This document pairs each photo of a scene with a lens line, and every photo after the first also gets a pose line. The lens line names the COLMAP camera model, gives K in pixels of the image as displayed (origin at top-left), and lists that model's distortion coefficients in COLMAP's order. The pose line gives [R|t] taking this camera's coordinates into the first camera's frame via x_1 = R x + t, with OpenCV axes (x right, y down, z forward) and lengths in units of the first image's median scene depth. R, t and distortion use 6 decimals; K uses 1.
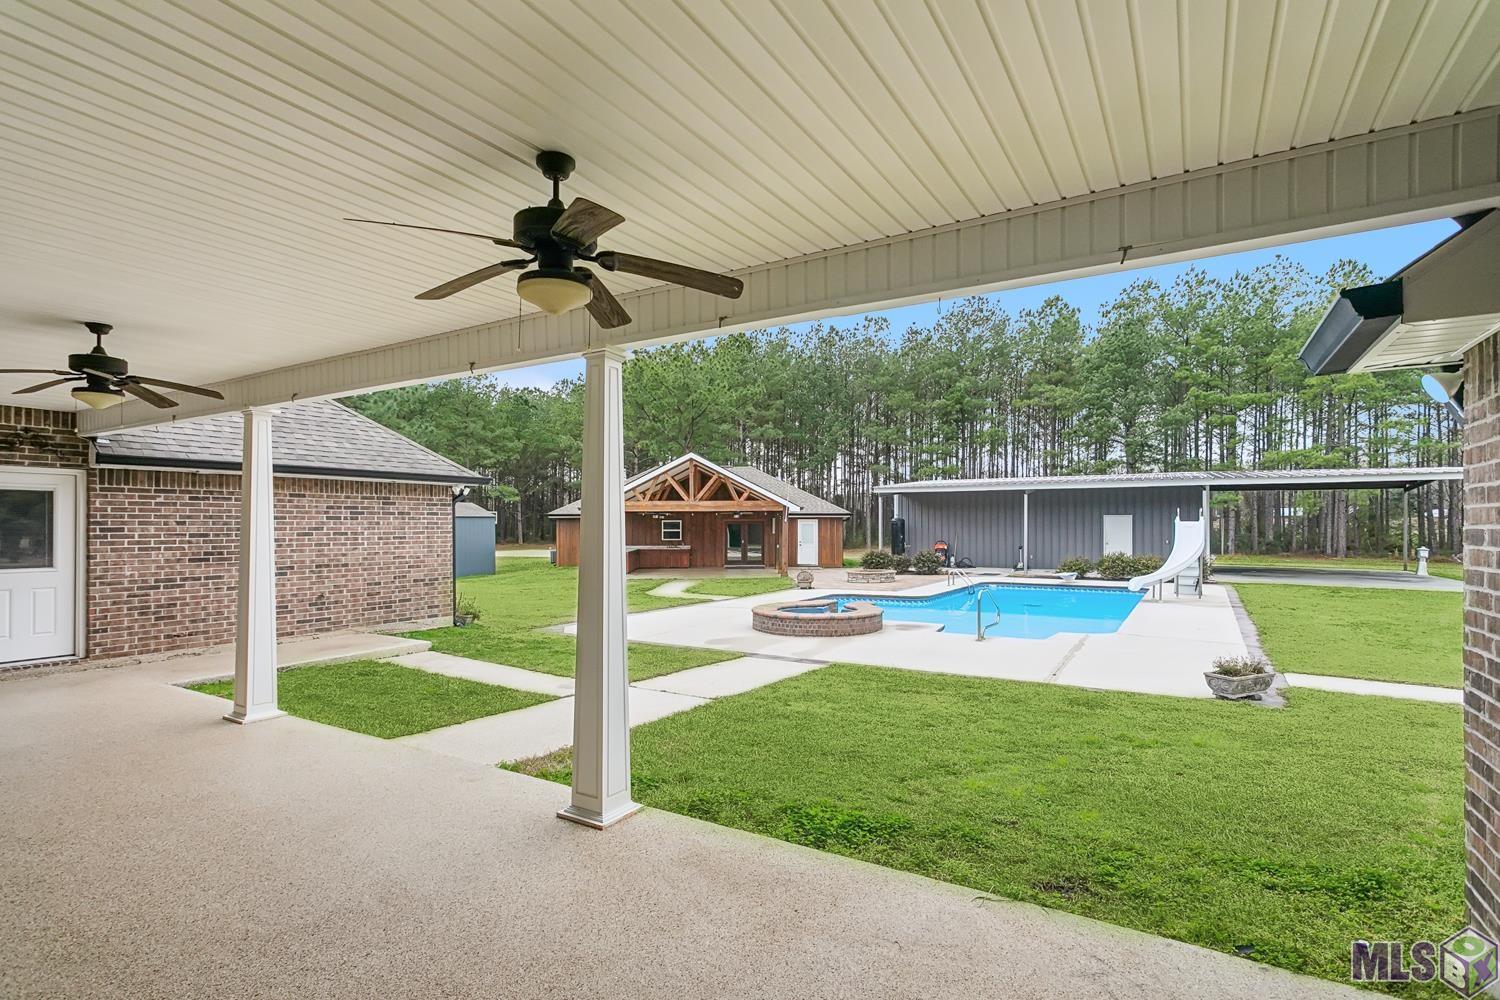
lens RADIAL K [[730.7, 0, 748.7], [0, 730.7, 510.5], [0, 0, 1]] dist [-0.002064, 0.001273]
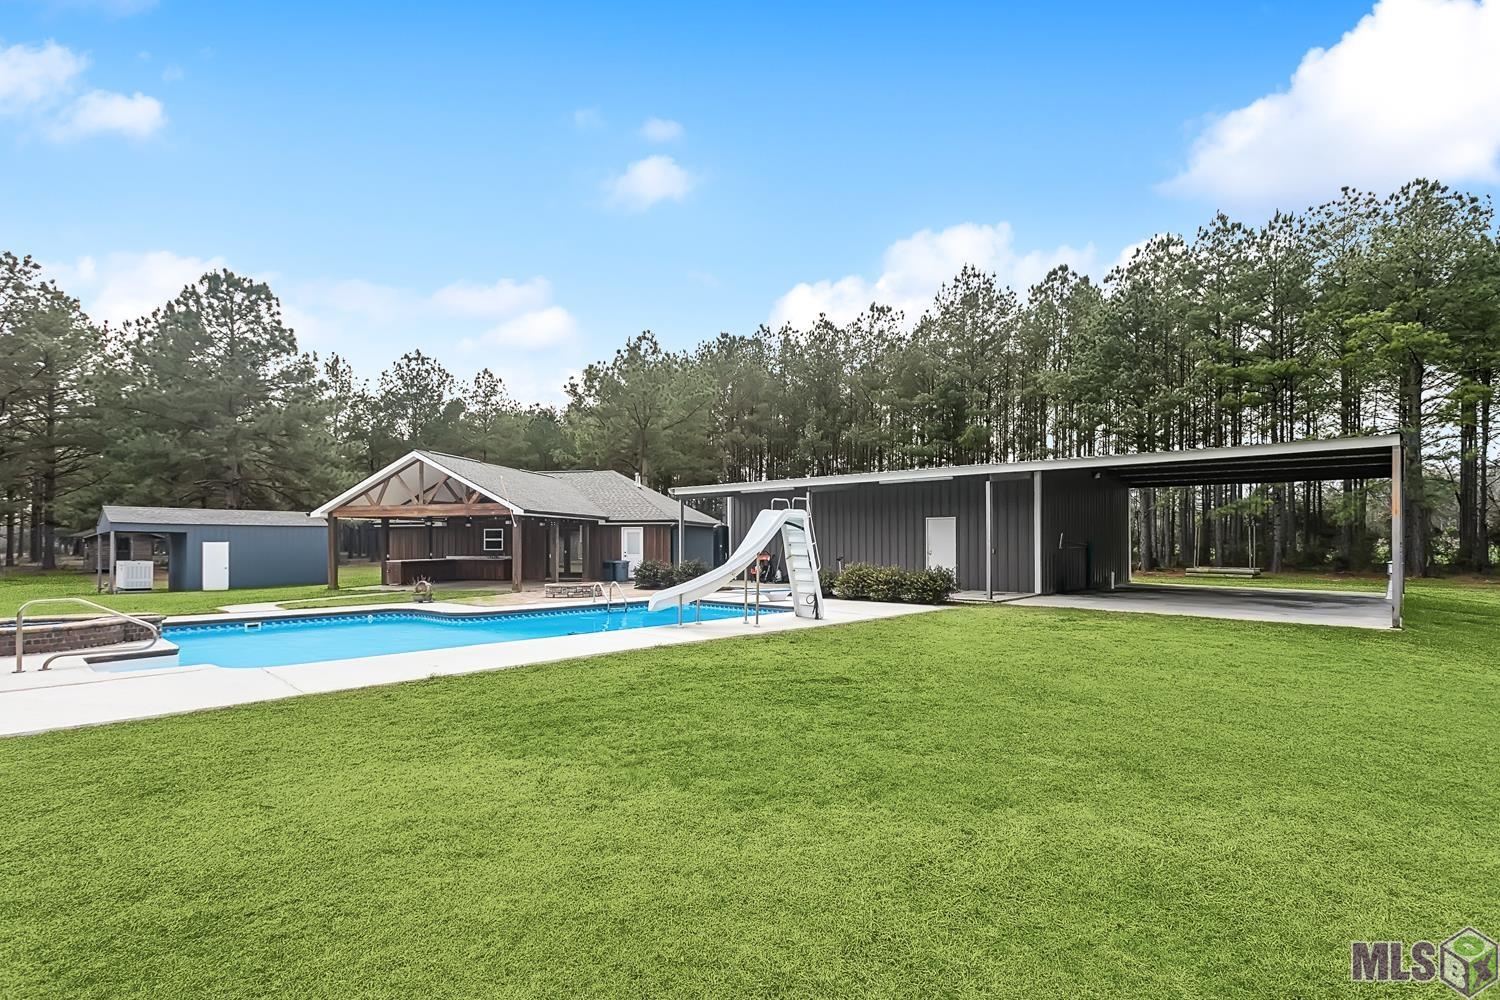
lens RADIAL K [[730.7, 0, 751.7], [0, 730.7, 513.9], [0, 0, 1]] dist [-0.002064, 0.001273]
pose [[0.978082, -0.007914, -0.208071, 0.403003], [0.004260, 0.999829, -0.018001, 0.012927], [0.208177, 0.016720, 0.977948, 0.170979]]
